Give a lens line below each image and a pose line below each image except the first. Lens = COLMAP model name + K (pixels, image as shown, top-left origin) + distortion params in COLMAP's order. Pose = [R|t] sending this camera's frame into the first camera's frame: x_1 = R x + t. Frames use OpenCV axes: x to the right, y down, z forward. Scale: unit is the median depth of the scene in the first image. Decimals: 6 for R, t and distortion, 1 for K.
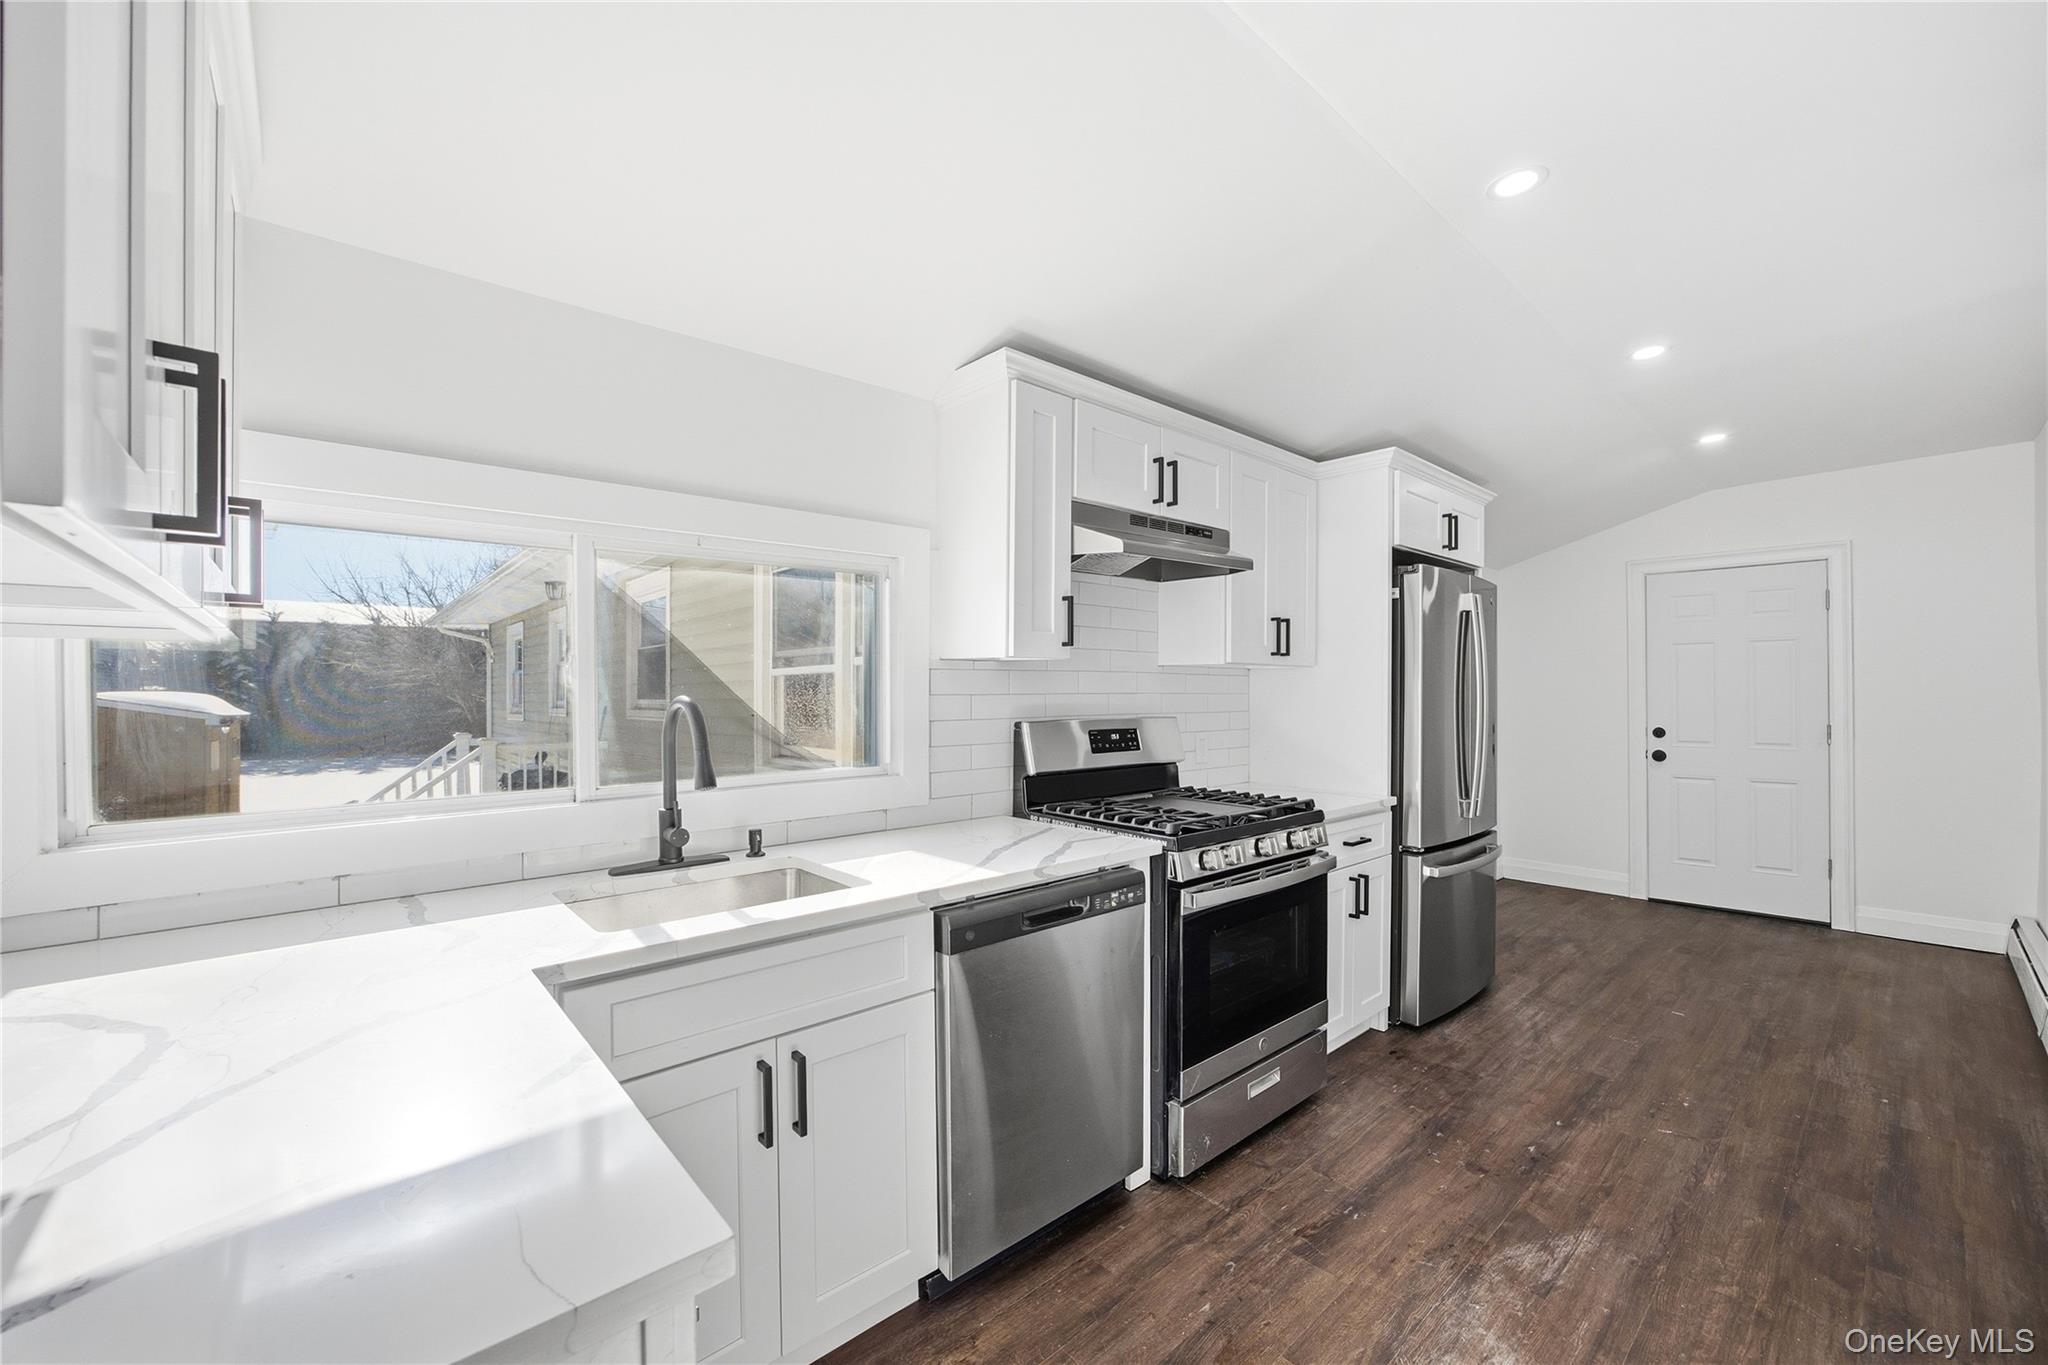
lens RADIAL K [[816.2, 0, 1027.9], [0, 816.2, 695.1], [0, 0, 1]] dist [-0.023974, -0.000144]
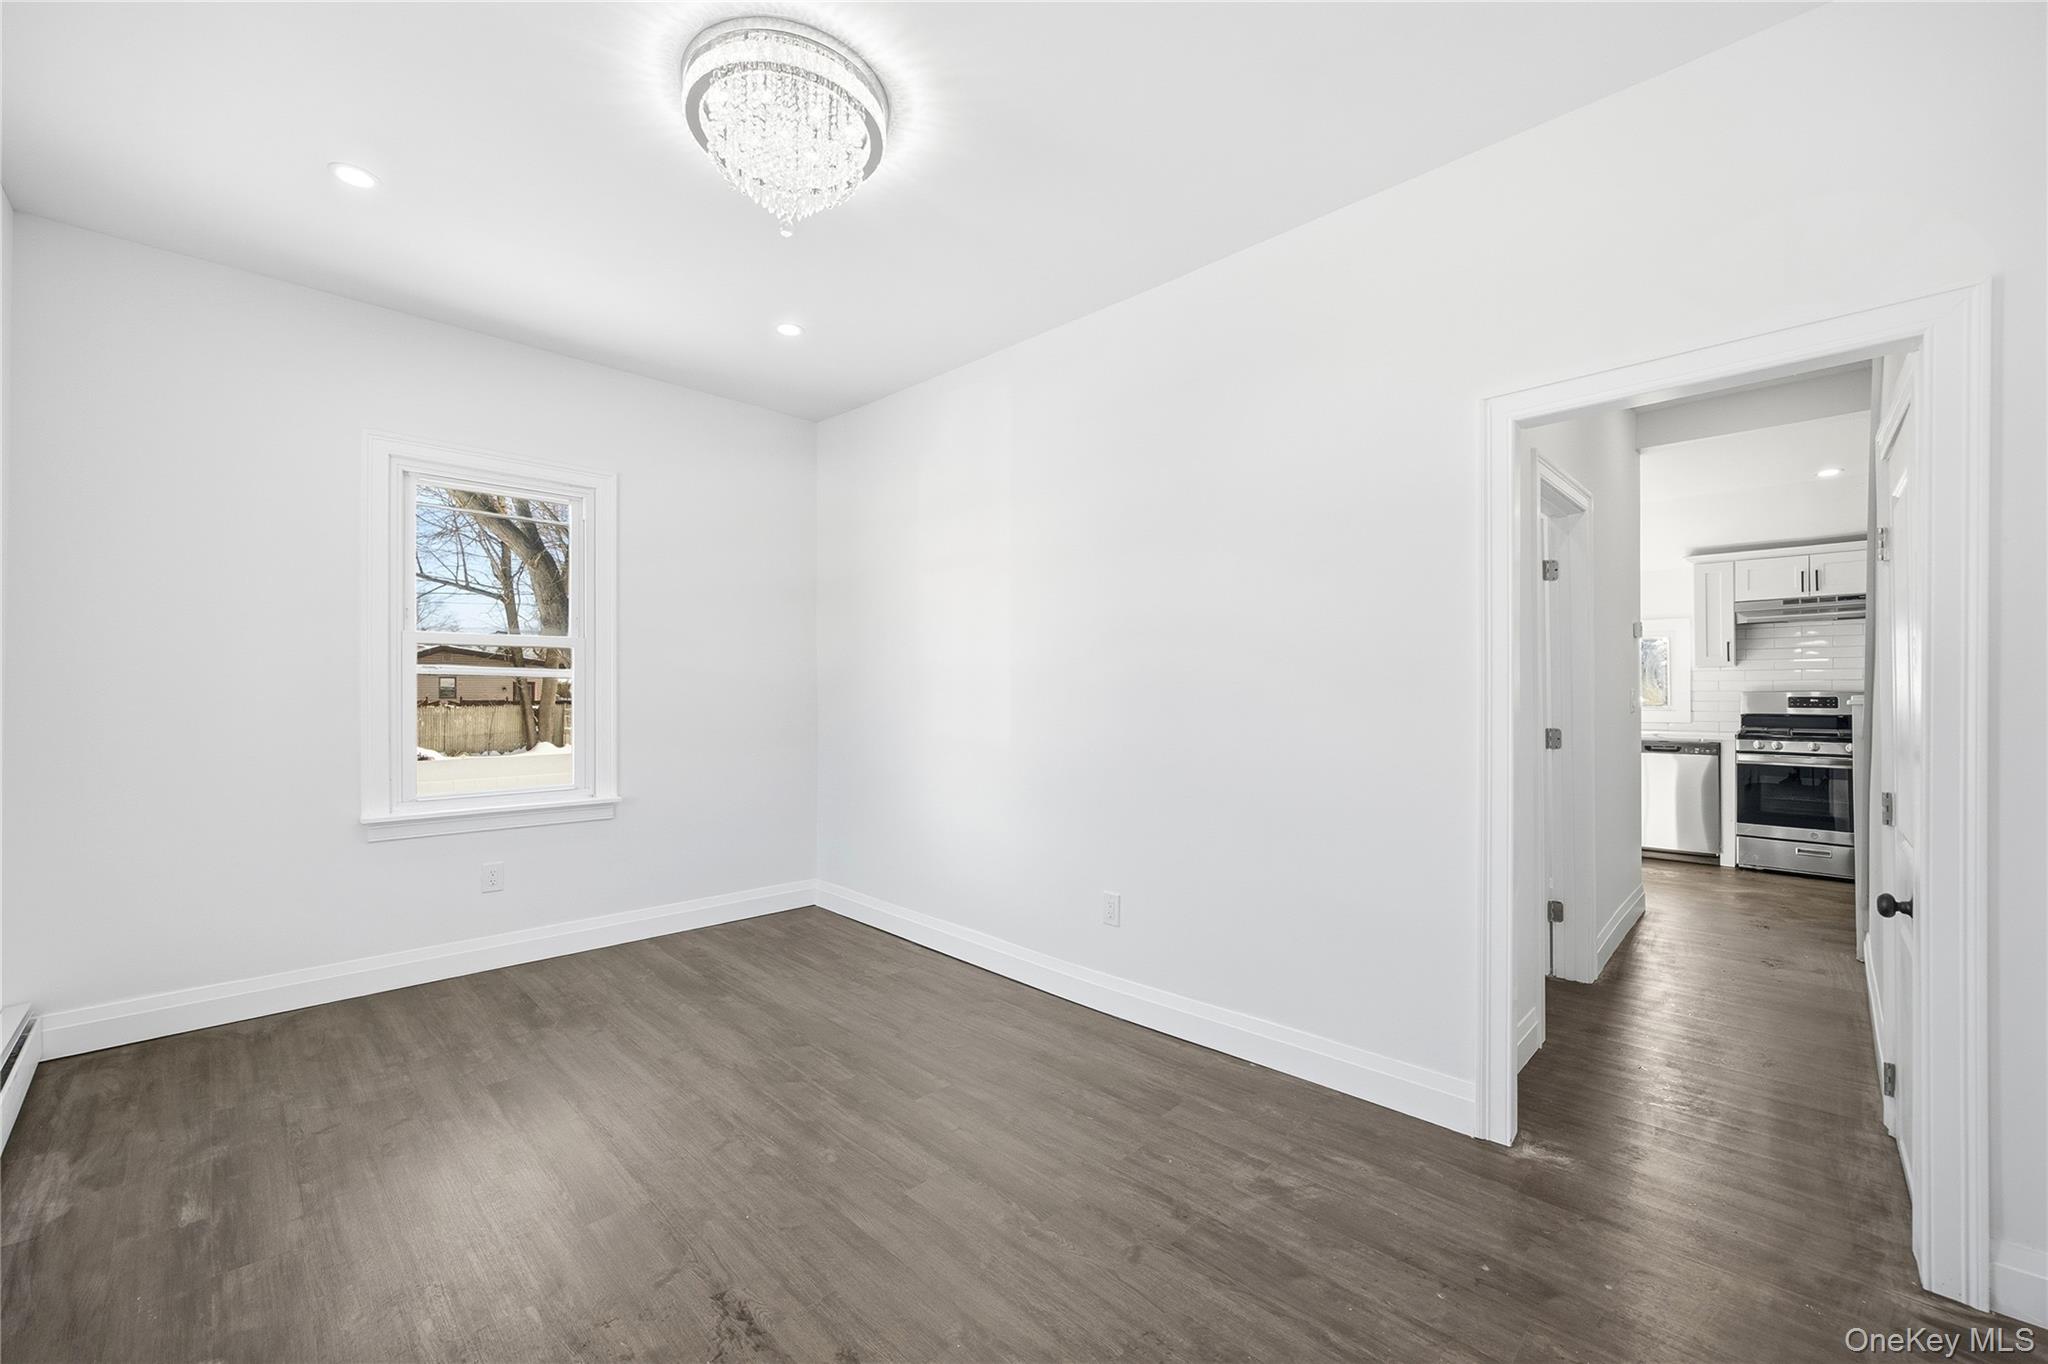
lens RADIAL K [[816.2, 0, 1028.2], [0, 816.2, 692.8], [0, 0, 1]] dist [-0.023974, -0.000144]
pose [[0.067269, -0.002136, -0.997733, 2.119464], [0.003023, 0.999994, -0.001937, 0.031575], [0.997730, -0.002886, 0.067275, -1.187660]]
